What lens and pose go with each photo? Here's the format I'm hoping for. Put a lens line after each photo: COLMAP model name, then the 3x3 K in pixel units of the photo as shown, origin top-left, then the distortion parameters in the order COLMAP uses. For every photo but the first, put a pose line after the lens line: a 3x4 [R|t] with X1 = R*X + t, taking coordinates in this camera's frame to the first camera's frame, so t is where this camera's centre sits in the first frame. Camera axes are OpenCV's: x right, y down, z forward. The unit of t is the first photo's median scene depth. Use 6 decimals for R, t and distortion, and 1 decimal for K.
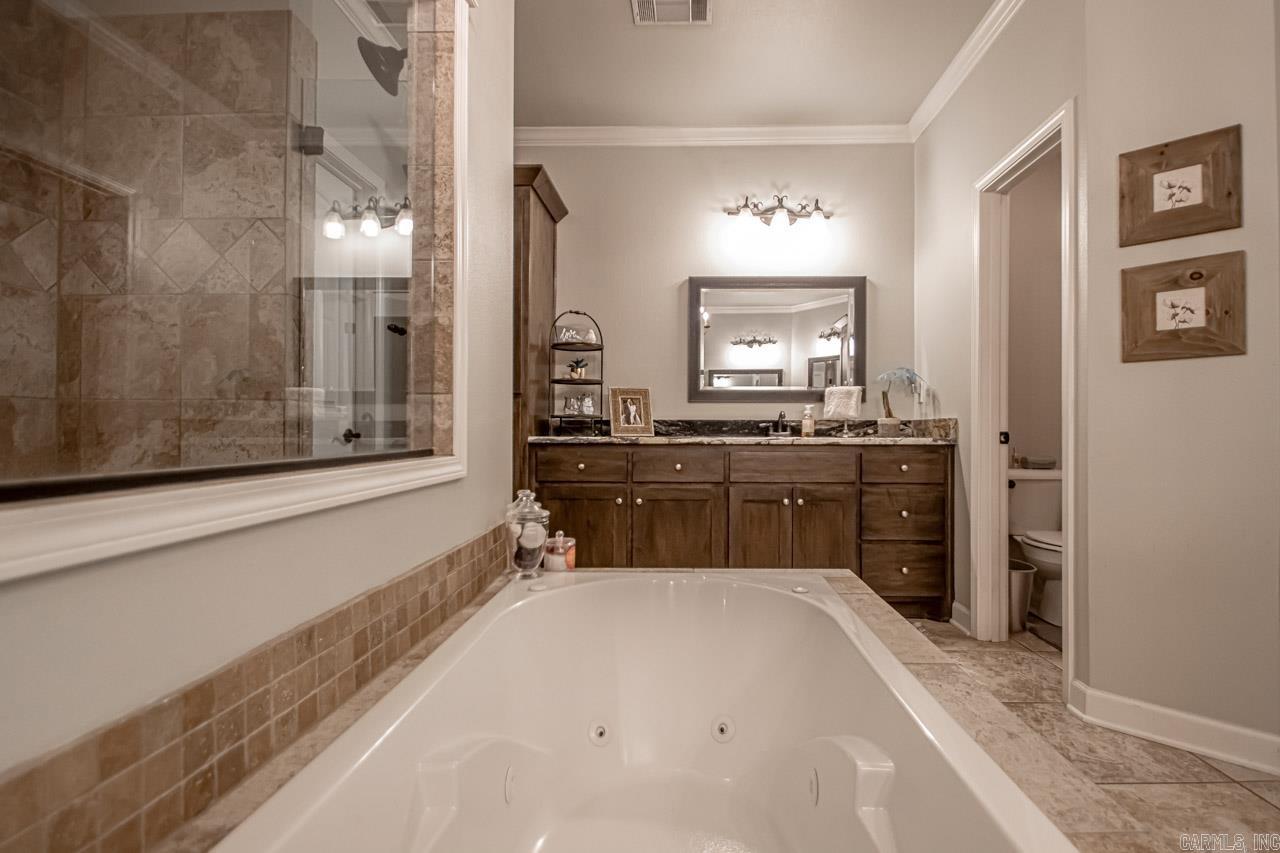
lens RADIAL K [[591.0, 0, 676.5], [0, 591.0, 432.2], [0, 0, 1]] dist [0.022345, -0.017480]
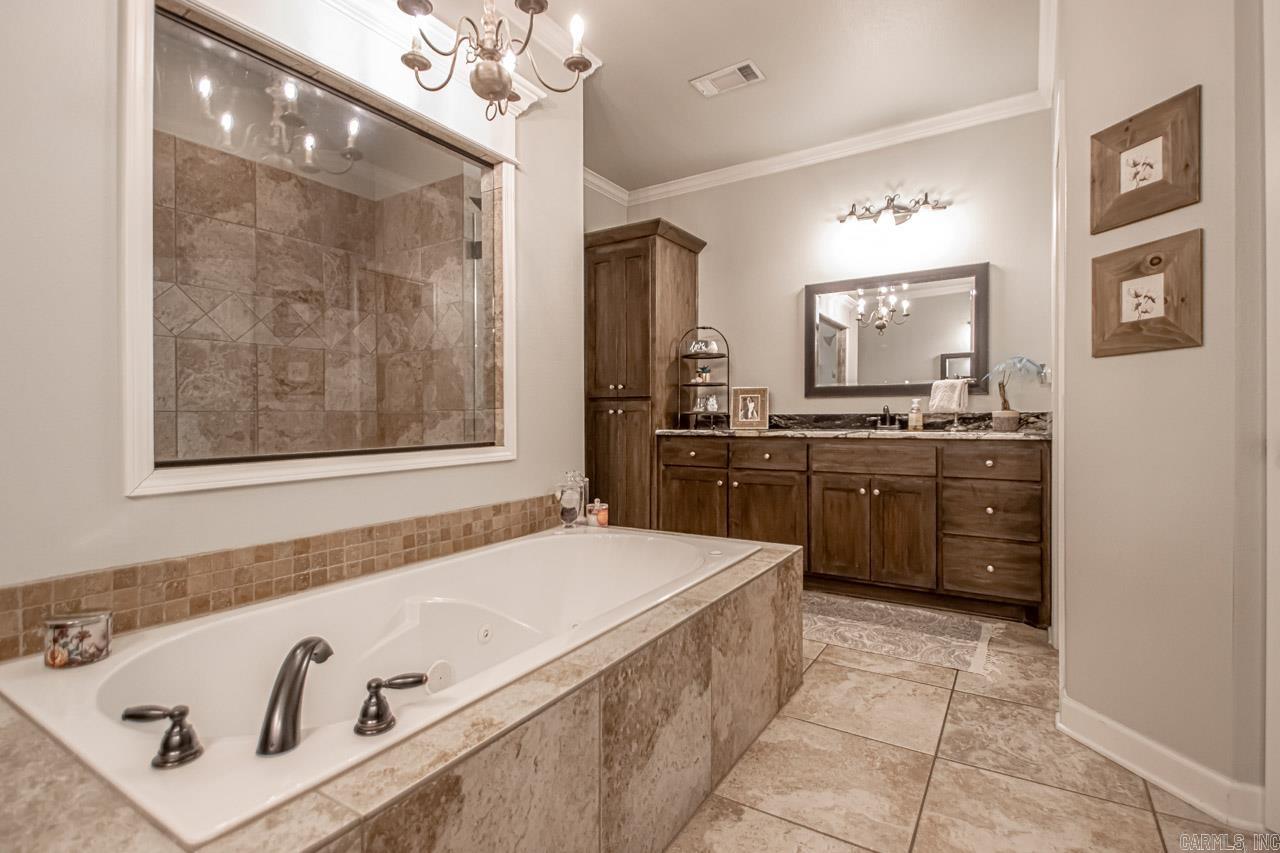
lens RADIAL K [[579.5, 0, 673.4], [0, 579.5, 427.2], [0, 0, 1]] dist [0.030810, -0.016870]
pose [[0.873925, 0.001039, -0.486060, 0.618720], [0.006300, 0.999890, 0.013465, -0.023825], [0.486020, -0.014829, 0.873822, -0.136504]]
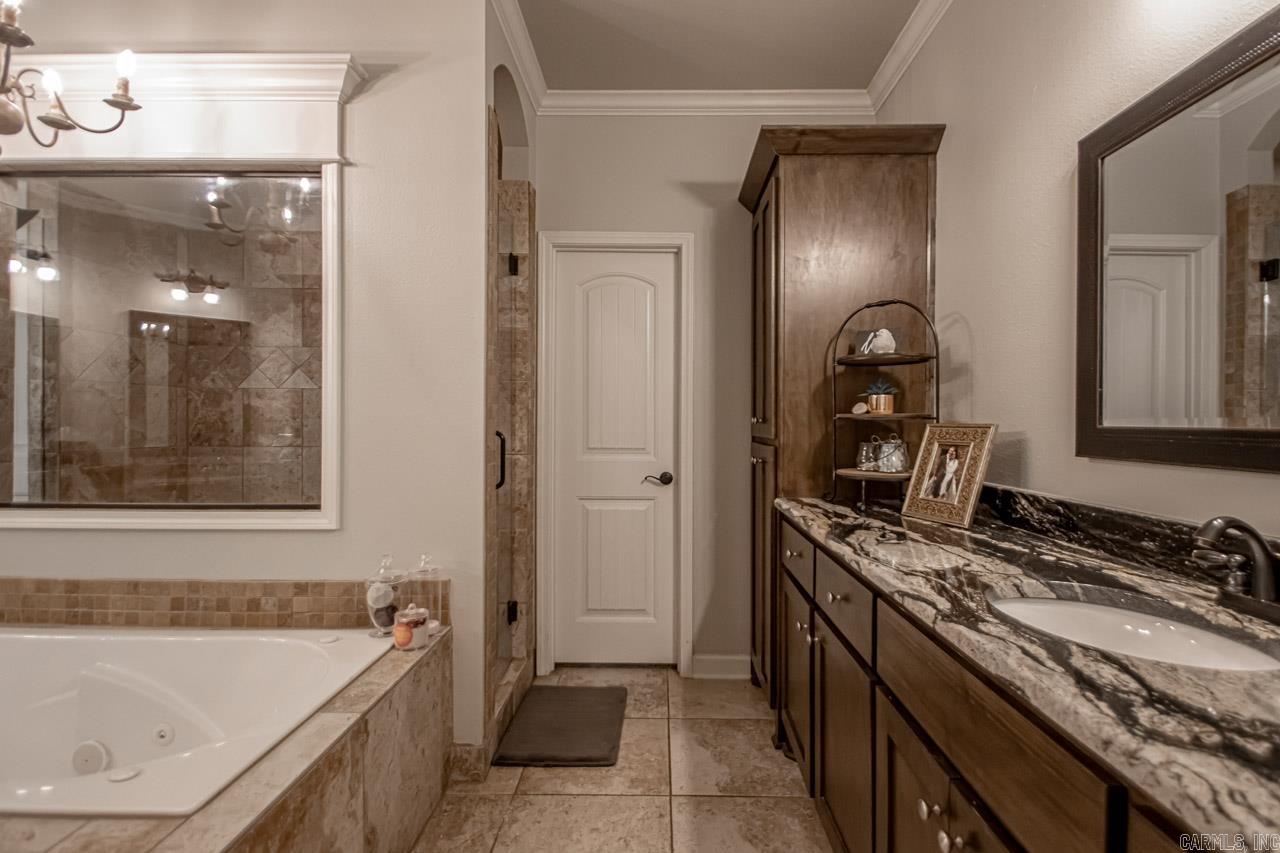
lens RADIAL K [[607.0, 0, 662.5], [0, 607.0, 425.9], [0, 0, 1]] dist [0.028786, -0.020591]
pose [[0.030362, 0.003565, -0.999533, 0.778522], [-0.014984, 0.999883, 0.003112, -0.128953], [0.999427, 0.014883, 0.030412, 1.307742]]
